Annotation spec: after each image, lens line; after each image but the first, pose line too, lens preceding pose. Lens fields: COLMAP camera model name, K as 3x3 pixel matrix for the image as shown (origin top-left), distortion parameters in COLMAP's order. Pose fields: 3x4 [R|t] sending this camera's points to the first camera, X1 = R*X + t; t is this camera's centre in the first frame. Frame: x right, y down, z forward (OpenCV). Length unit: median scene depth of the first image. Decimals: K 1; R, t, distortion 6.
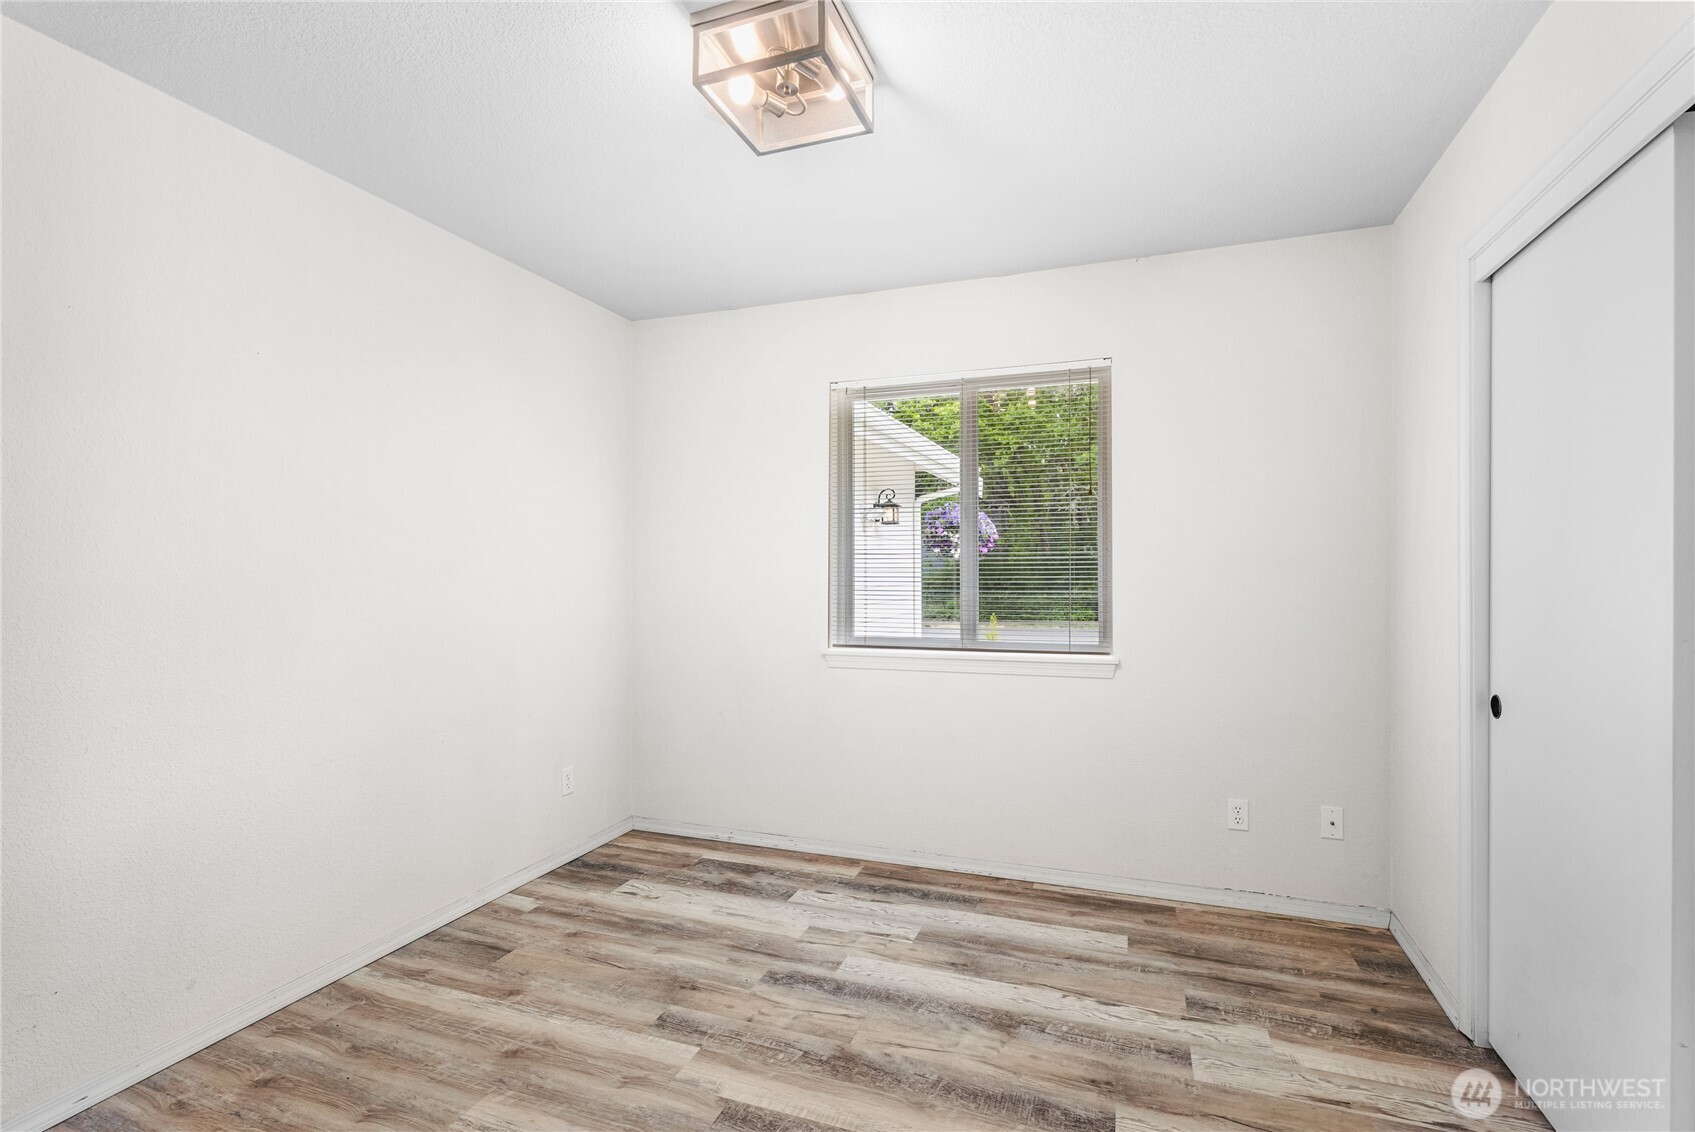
lens RADIAL K [[797.8, 0, 844.6], [0, 797.8, 569.2], [0, 0, 1]] dist [-0.000790, 0.003696]
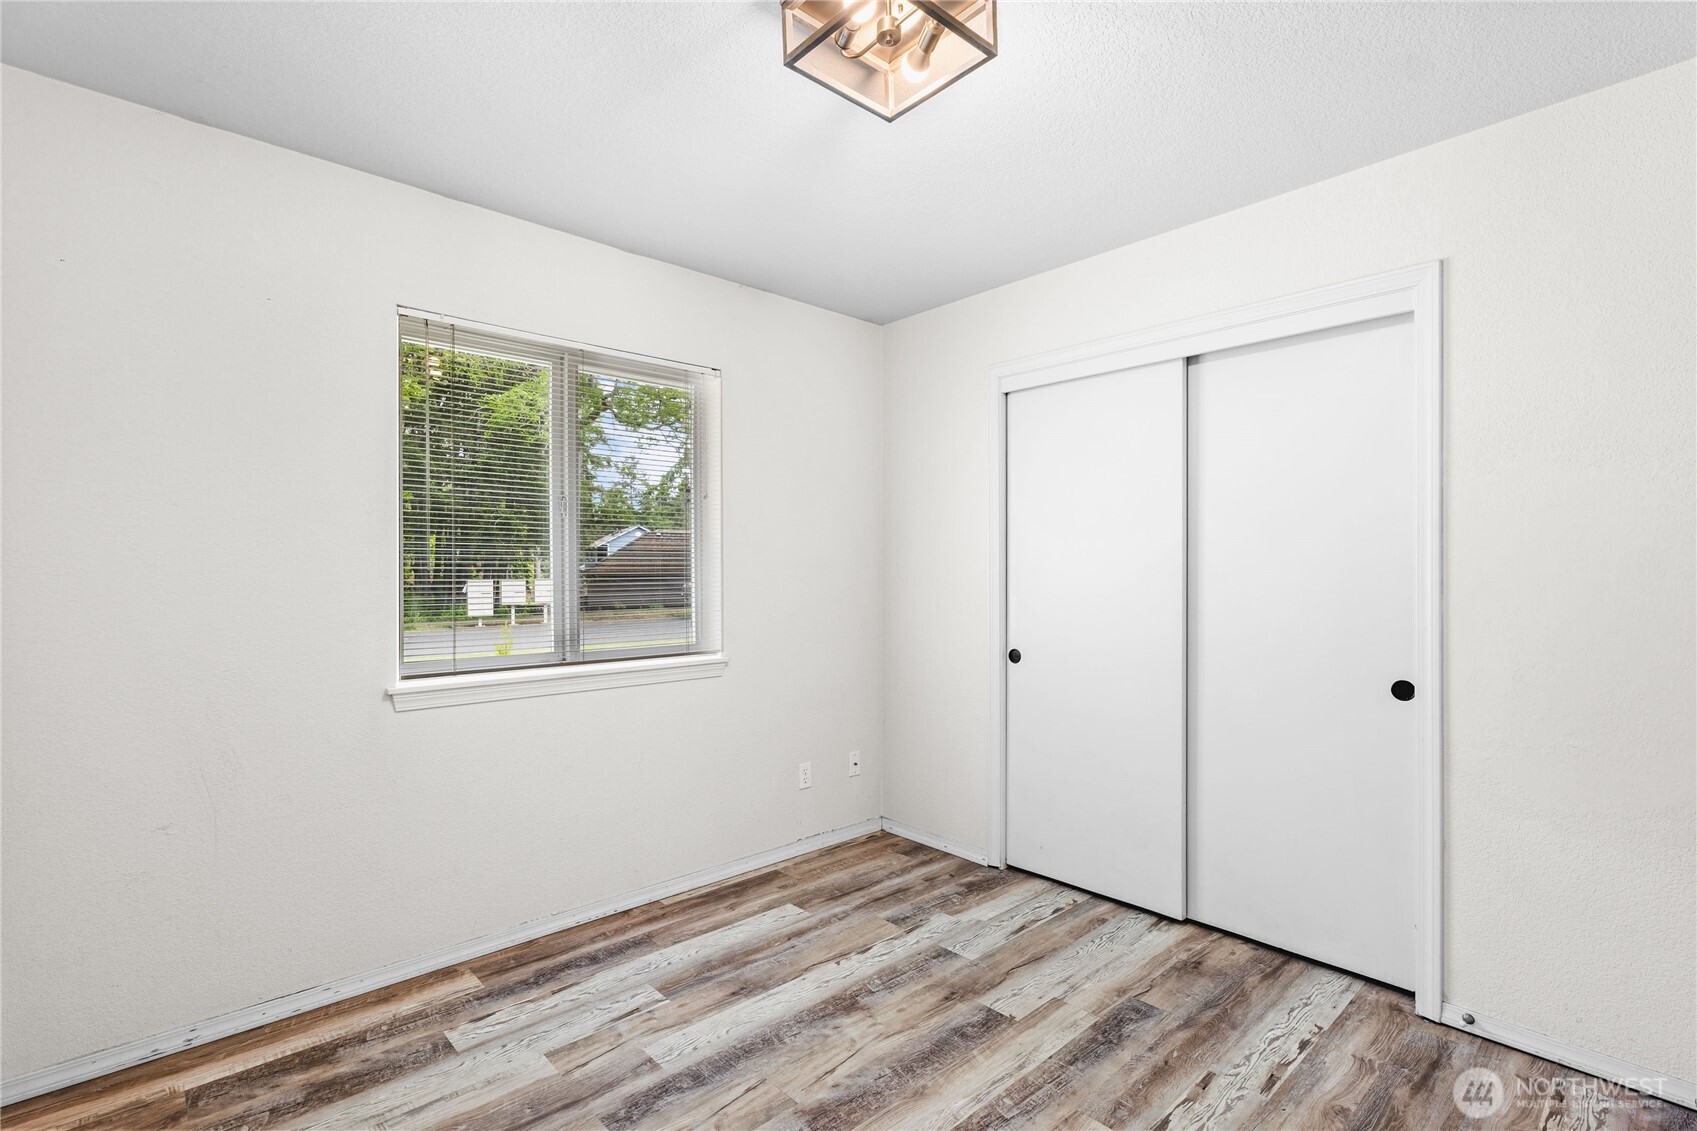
lens RADIAL K [[798.7, 0, 849.2], [0, 798.7, 571.0], [0, 0, 1]] dist [-0.000790, 0.003696]
pose [[0.442421, 0.004857, 0.896794, -0.599856], [-0.001963, 0.999988, -0.004447, 0.003946], [-0.896805, 0.000207, 0.442426, 0.432501]]
